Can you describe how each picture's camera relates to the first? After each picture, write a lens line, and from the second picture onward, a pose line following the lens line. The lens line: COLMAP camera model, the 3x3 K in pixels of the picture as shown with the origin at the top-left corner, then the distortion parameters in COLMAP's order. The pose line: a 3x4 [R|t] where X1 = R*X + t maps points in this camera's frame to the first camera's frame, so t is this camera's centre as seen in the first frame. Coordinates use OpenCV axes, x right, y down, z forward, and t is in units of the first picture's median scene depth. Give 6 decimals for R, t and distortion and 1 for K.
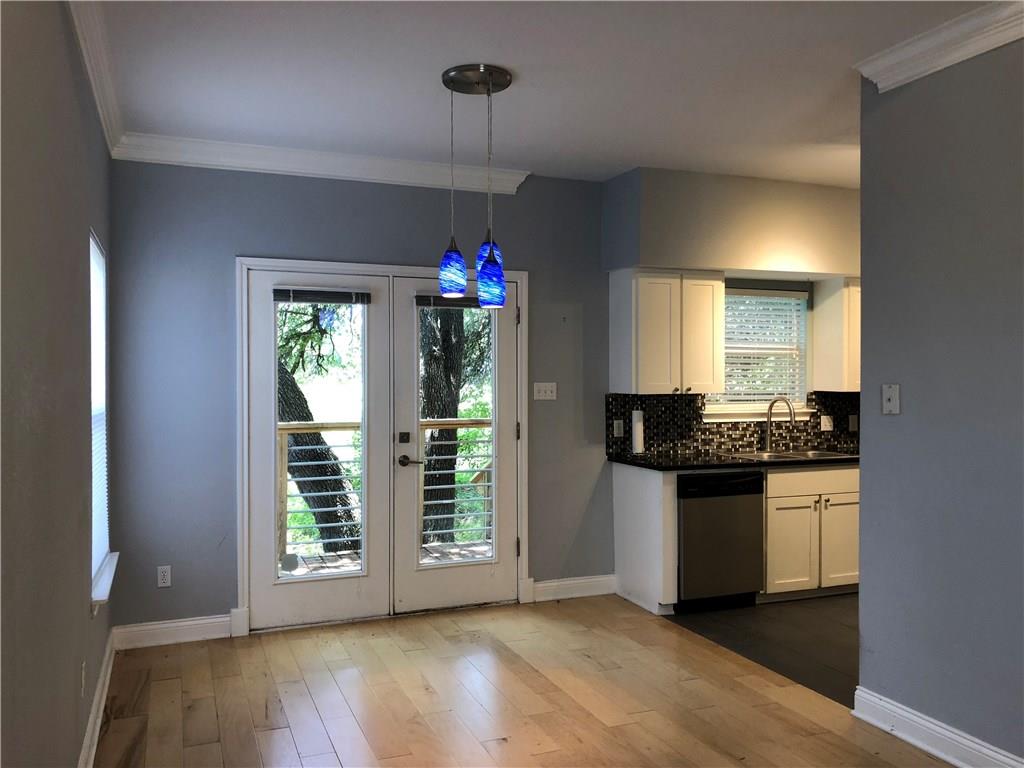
lens RADIAL K [[862.5, 0, 512.0], [0, 862.5, 384.0], [0, 0, 1]] dist [0.112661, -0.145397]
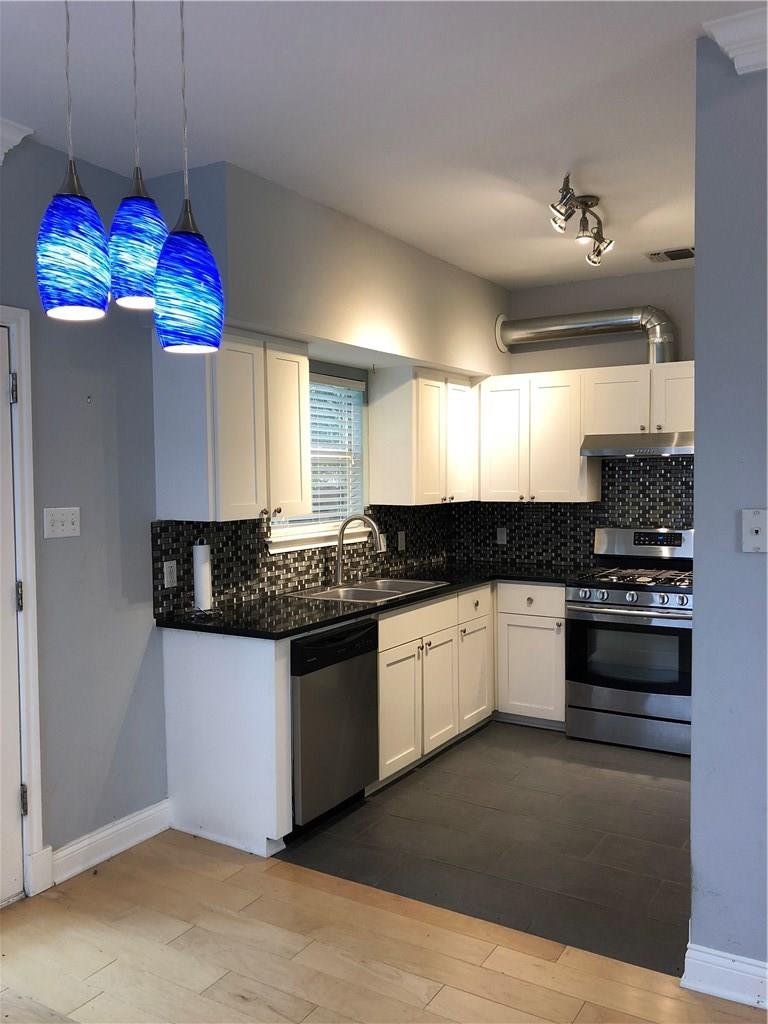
lens RADIAL K [[837.2, 0, 384.0], [0, 837.2, 512.0], [0, 0, 1]] dist [0.069328, -0.099388]
pose [[0.802811, -0.035047, 0.595203, -0.122145], [0.014562, 0.999126, 0.039189, -0.017458], [-0.596056, -0.022794, 0.802619, 0.403966]]
